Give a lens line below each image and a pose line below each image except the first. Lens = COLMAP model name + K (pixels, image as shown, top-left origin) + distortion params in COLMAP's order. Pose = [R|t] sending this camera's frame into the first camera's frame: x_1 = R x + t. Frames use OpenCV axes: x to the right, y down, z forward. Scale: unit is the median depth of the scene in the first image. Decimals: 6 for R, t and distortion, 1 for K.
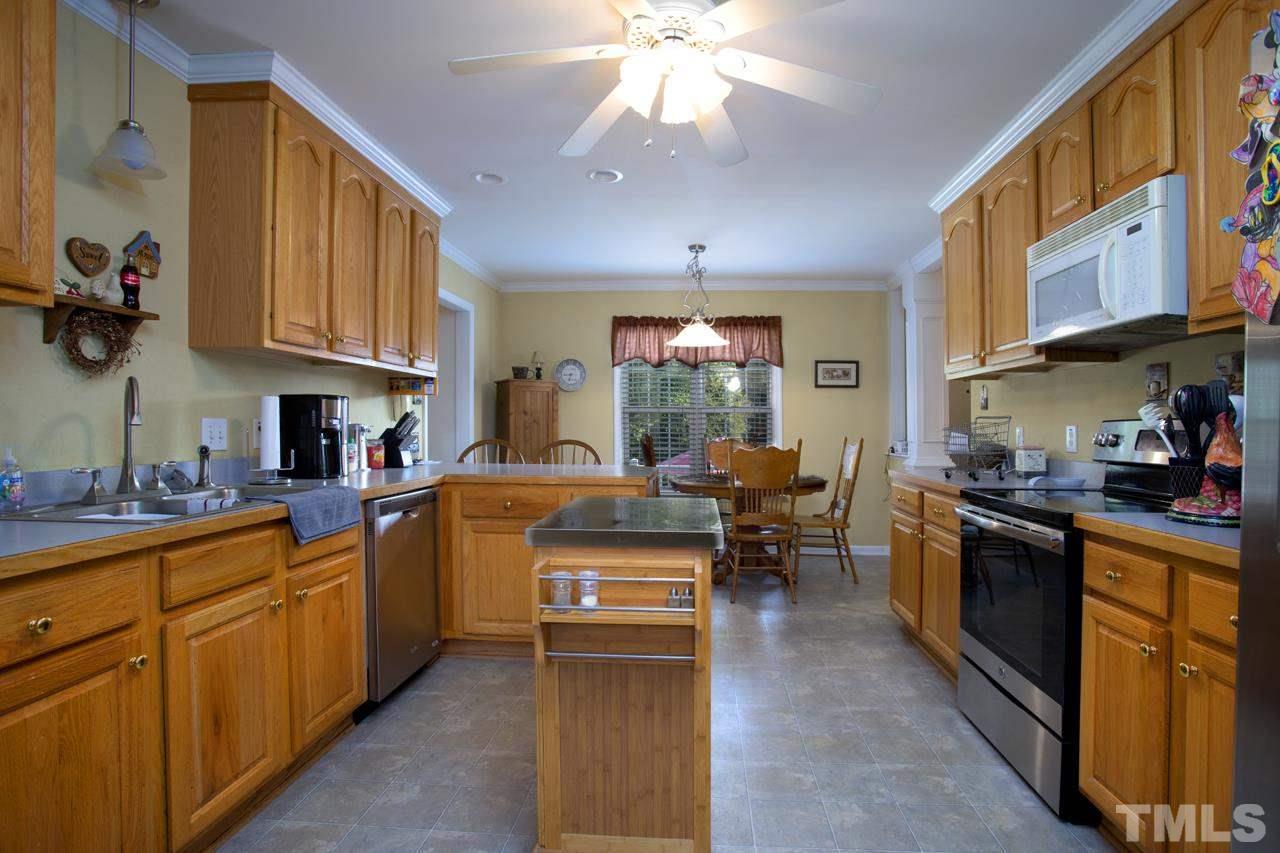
lens RADIAL K [[639.7, 0, 640.0], [0, 639.7, 426.5], [0, 0, 1]] dist [-0.071170, 0.028681]
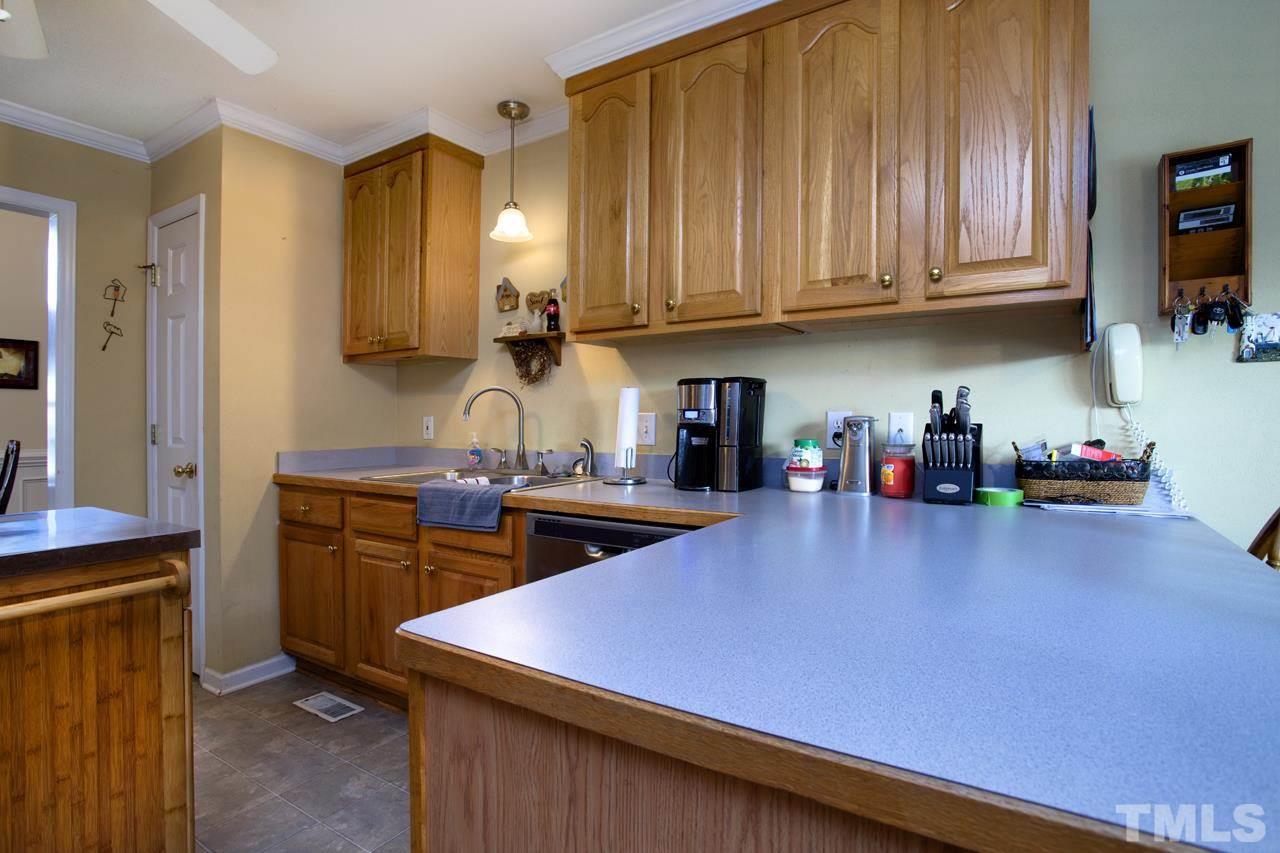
lens RADIAL K [[639.7, 0, 640.0], [0, 639.7, 426.5], [0, 0, 1]] dist [-0.071170, 0.028681]
pose [[-0.466783, 0.010306, -0.884312, 0.237604], [0.004254, 0.999947, 0.009408, -0.000774], [0.884361, 0.000629, -0.466802, 1.515008]]
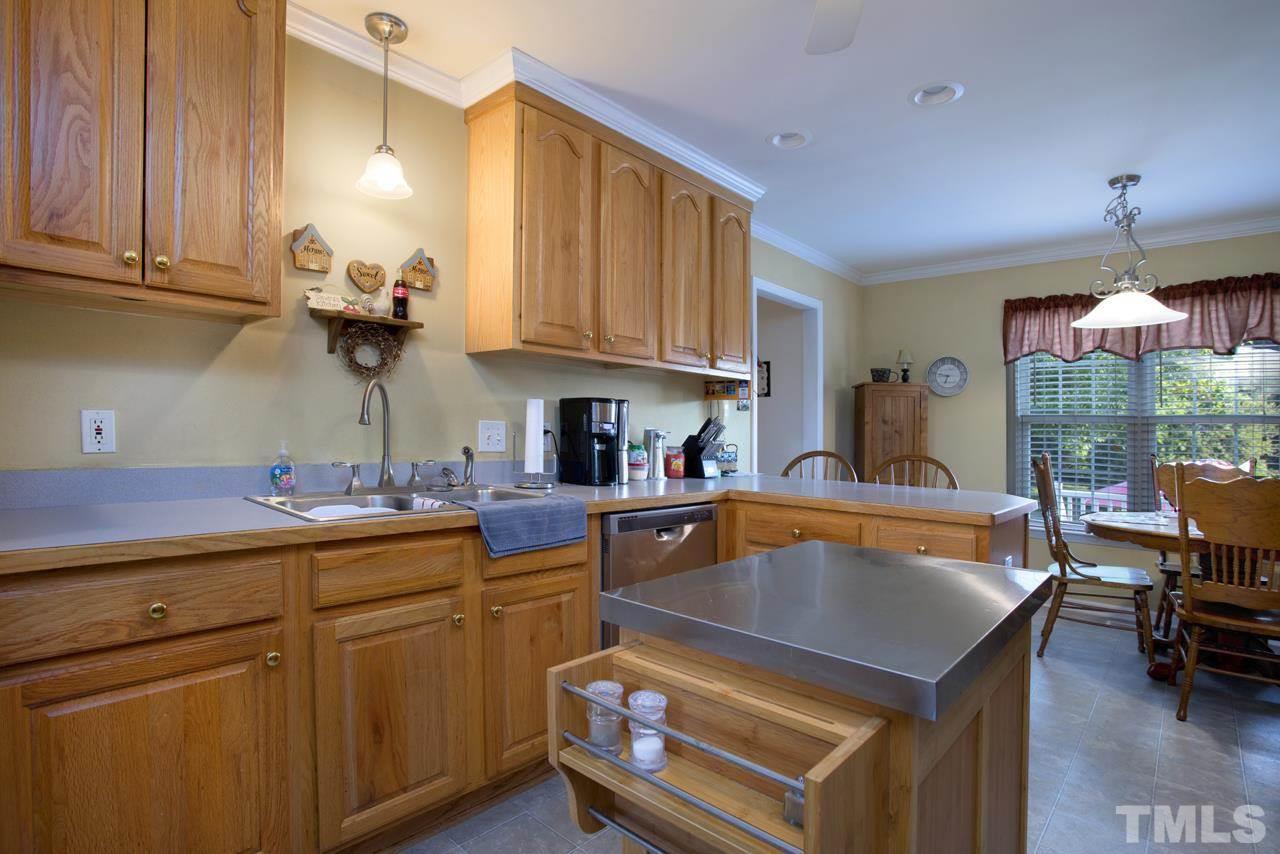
lens RADIAL K [[615.6, 0, 637.8], [0, 615.6, 430.2], [0, 0, 1]] dist [-0.066867, 0.026850]
pose [[0.785345, 0.014925, -0.618878, 0.142102], [-0.021929, 0.999753, -0.003718, 0.000625], [0.618669, 0.016491, 0.785478, 0.334601]]
